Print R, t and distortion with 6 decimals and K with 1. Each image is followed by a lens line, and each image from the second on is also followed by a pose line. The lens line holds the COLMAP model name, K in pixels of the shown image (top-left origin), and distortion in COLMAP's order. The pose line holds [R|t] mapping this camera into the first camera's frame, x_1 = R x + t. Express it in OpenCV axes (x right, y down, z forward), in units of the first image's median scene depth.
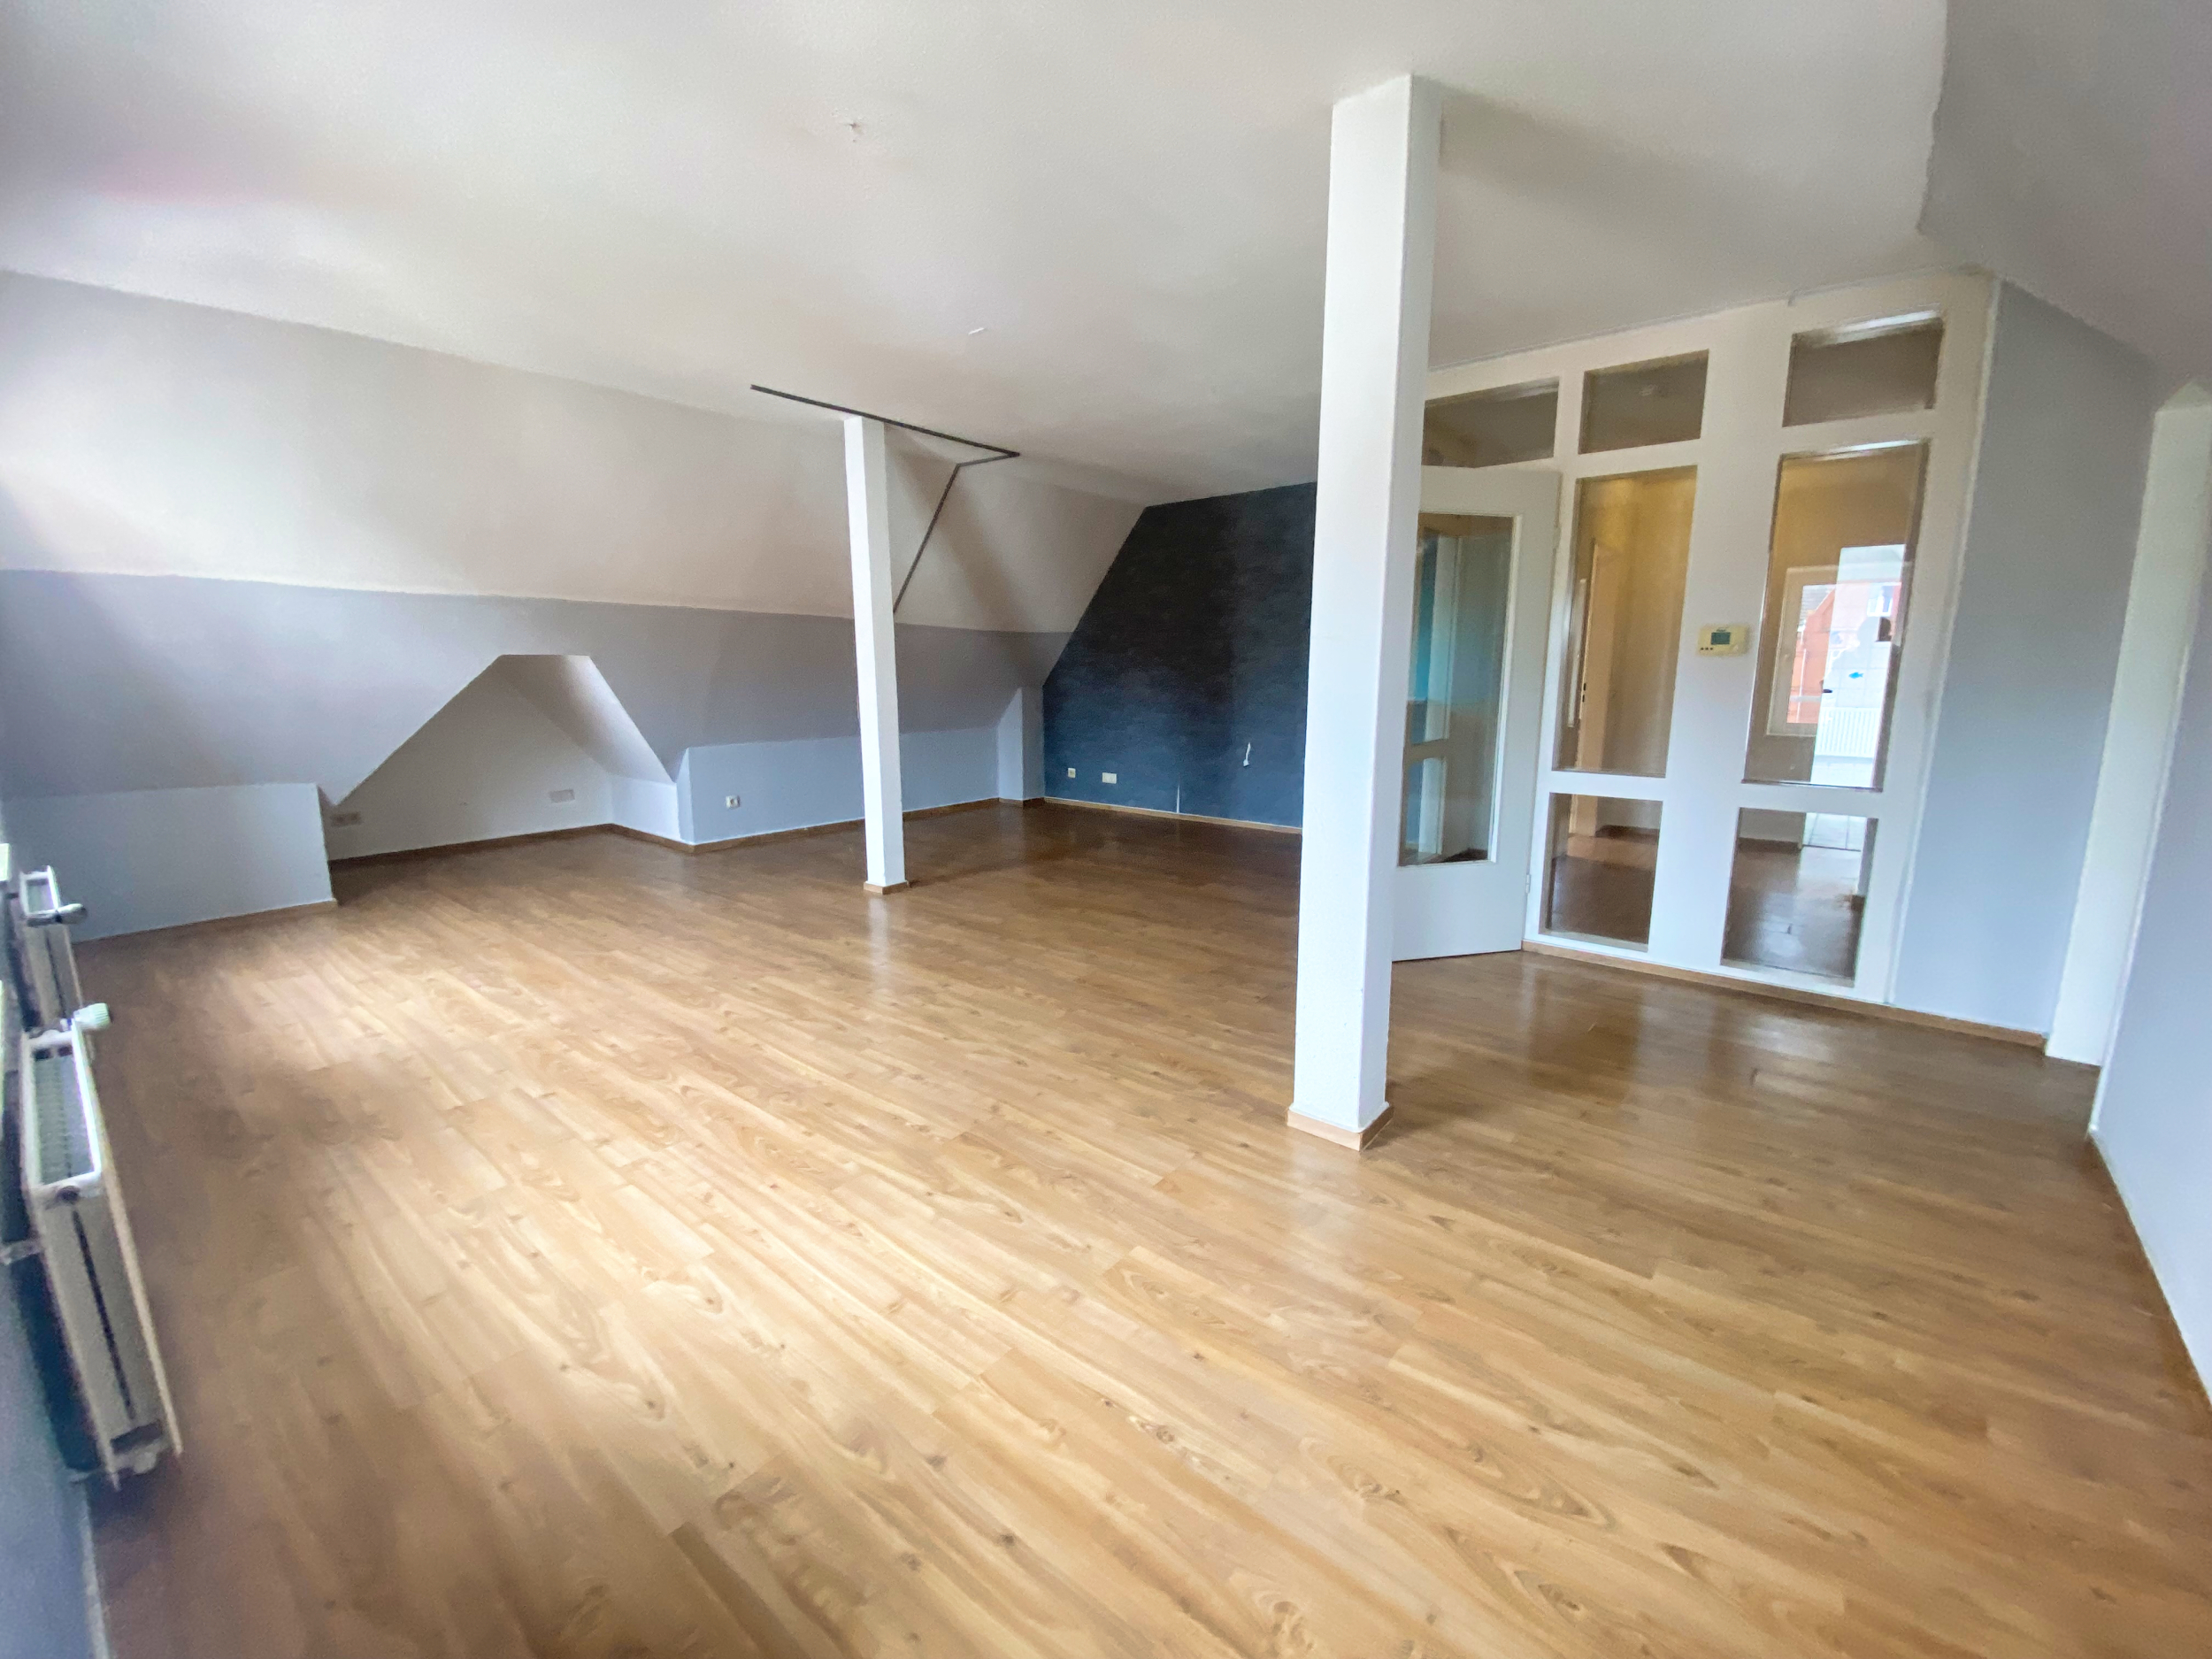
lens RADIAL K [[911.2, 0, 1128.5], [0, 911.2, 838.3], [0, 0, 1]] dist [0.007477, -0.007033]
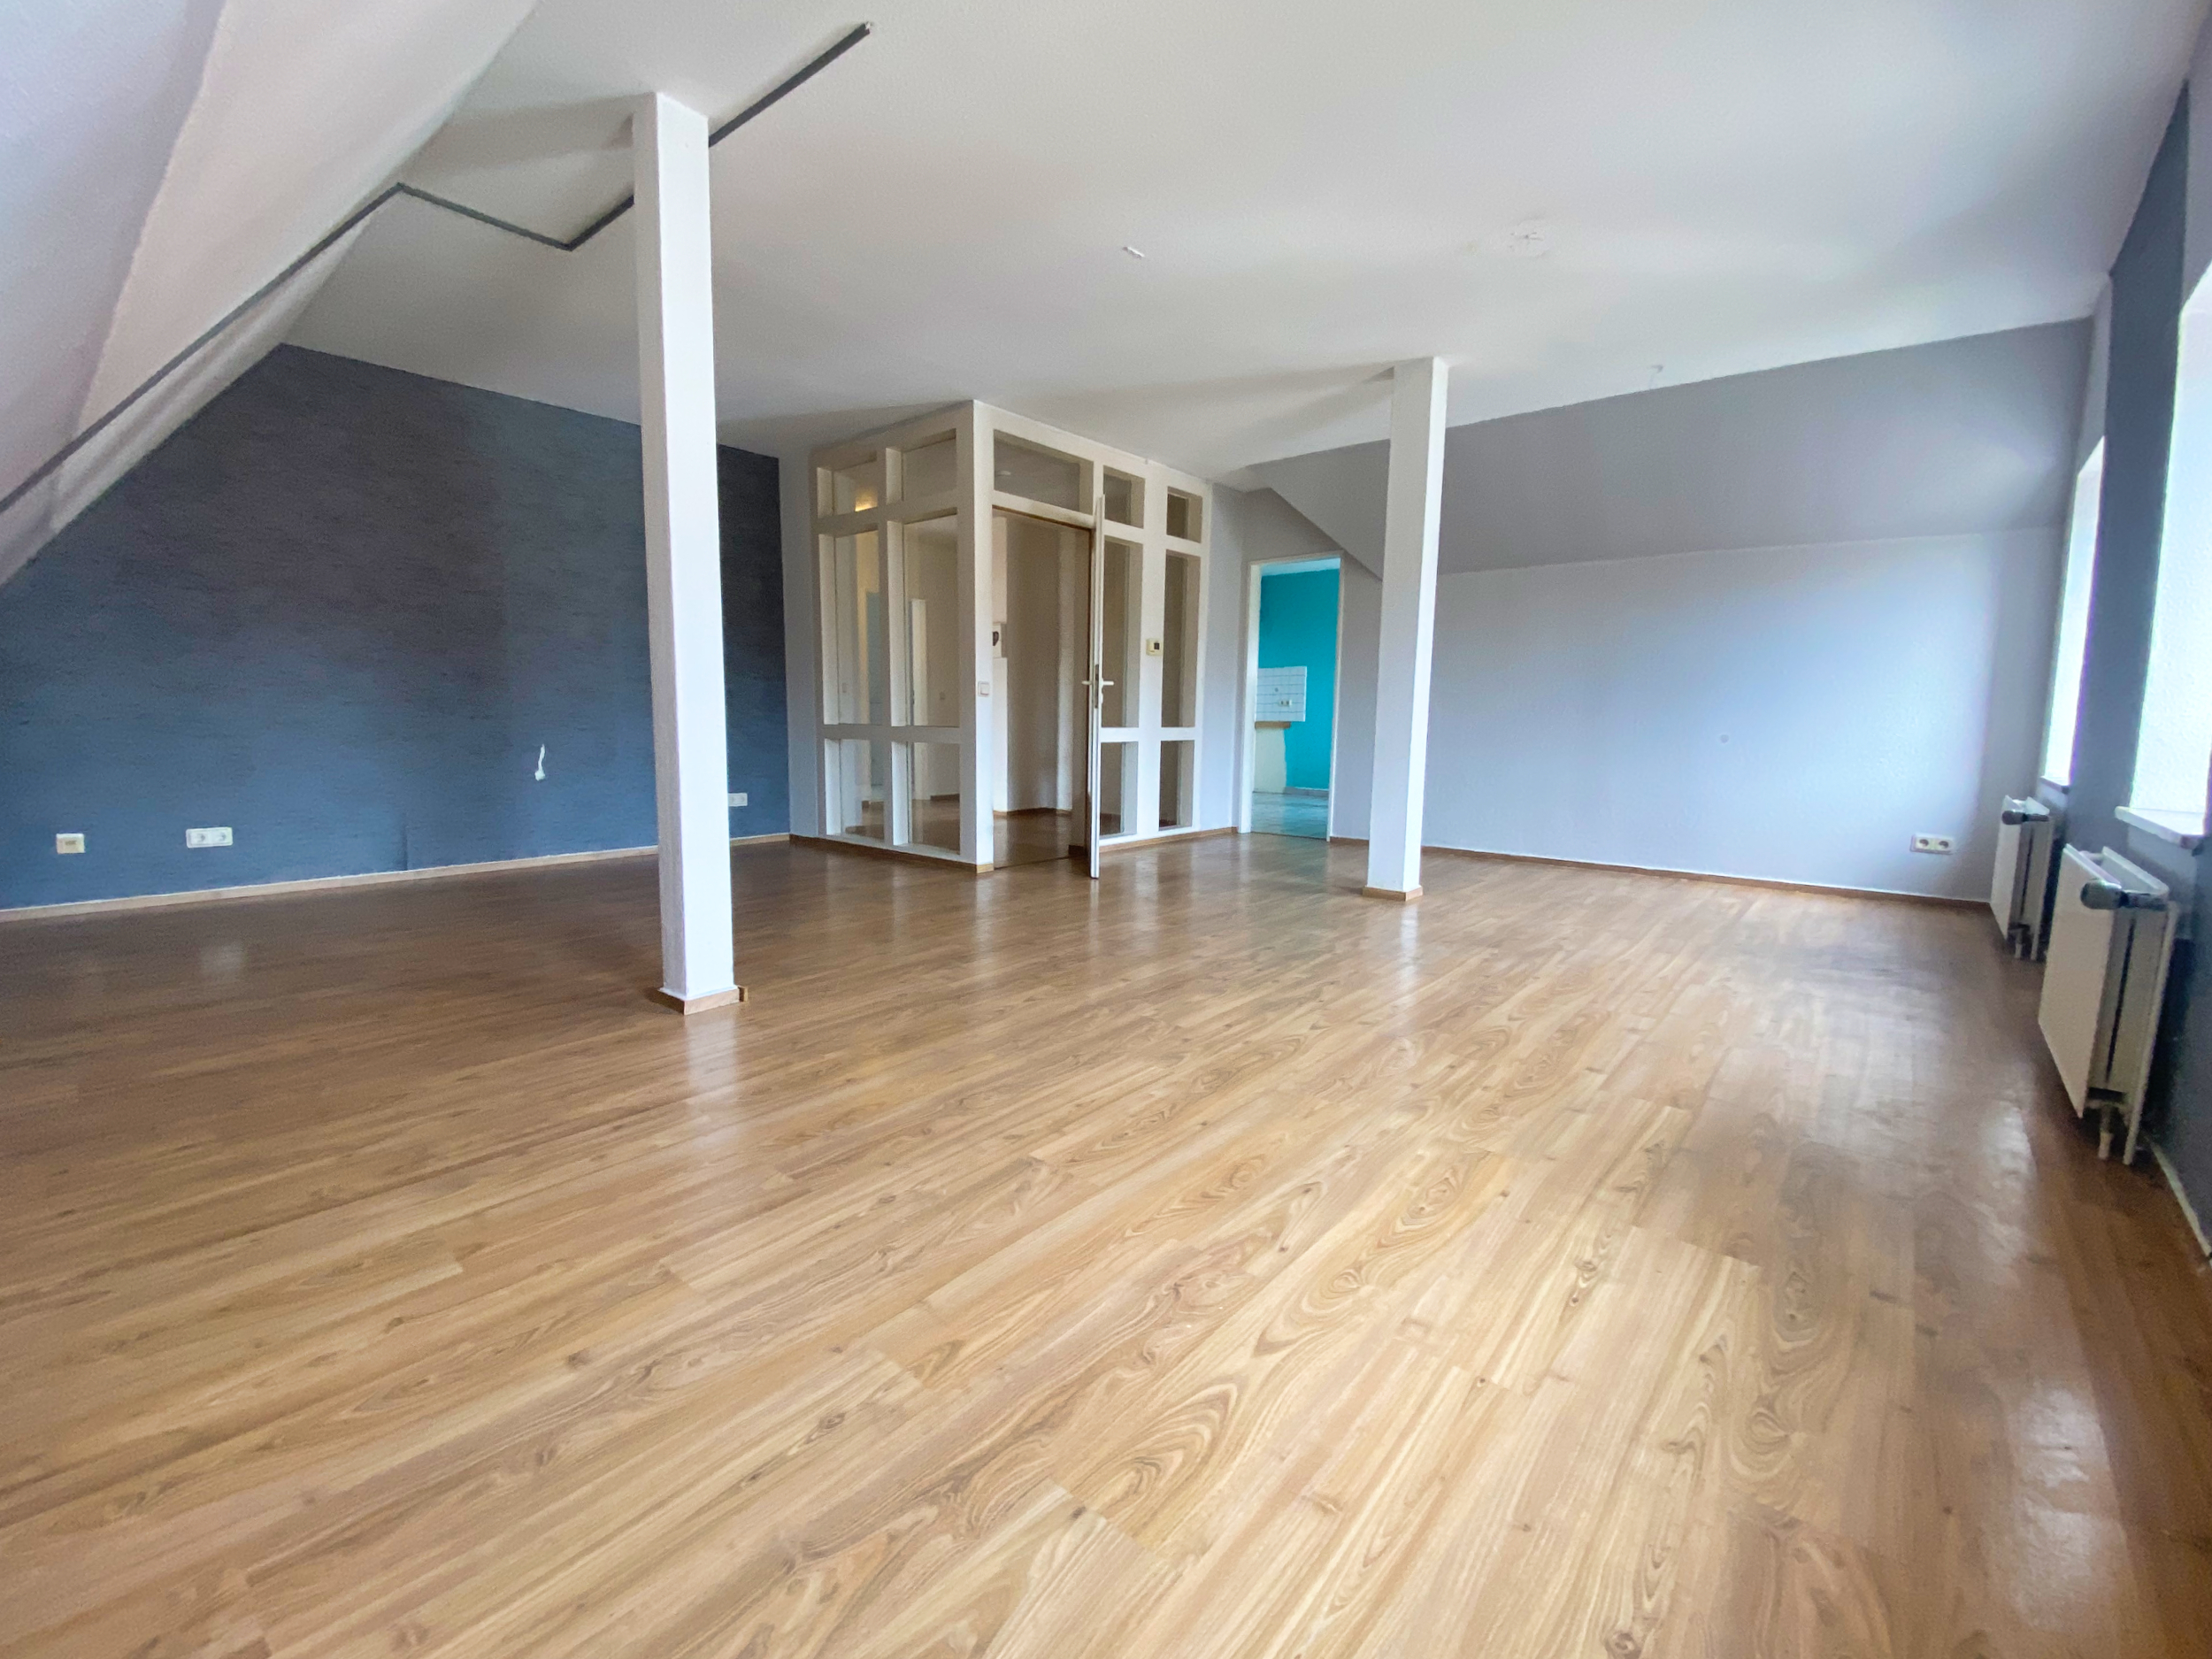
lens RADIAL K [[911.2, 0, 1109.5], [0, 911.2, 828.3], [0, 0, 1]] dist [0.007477, -0.007033]
pose [[0.029148, -0.118549, 0.992520, -1.126790], [0.177399, 0.977793, 0.111580, -0.084398], [-0.983707, 0.172820, 0.049532, 1.051915]]
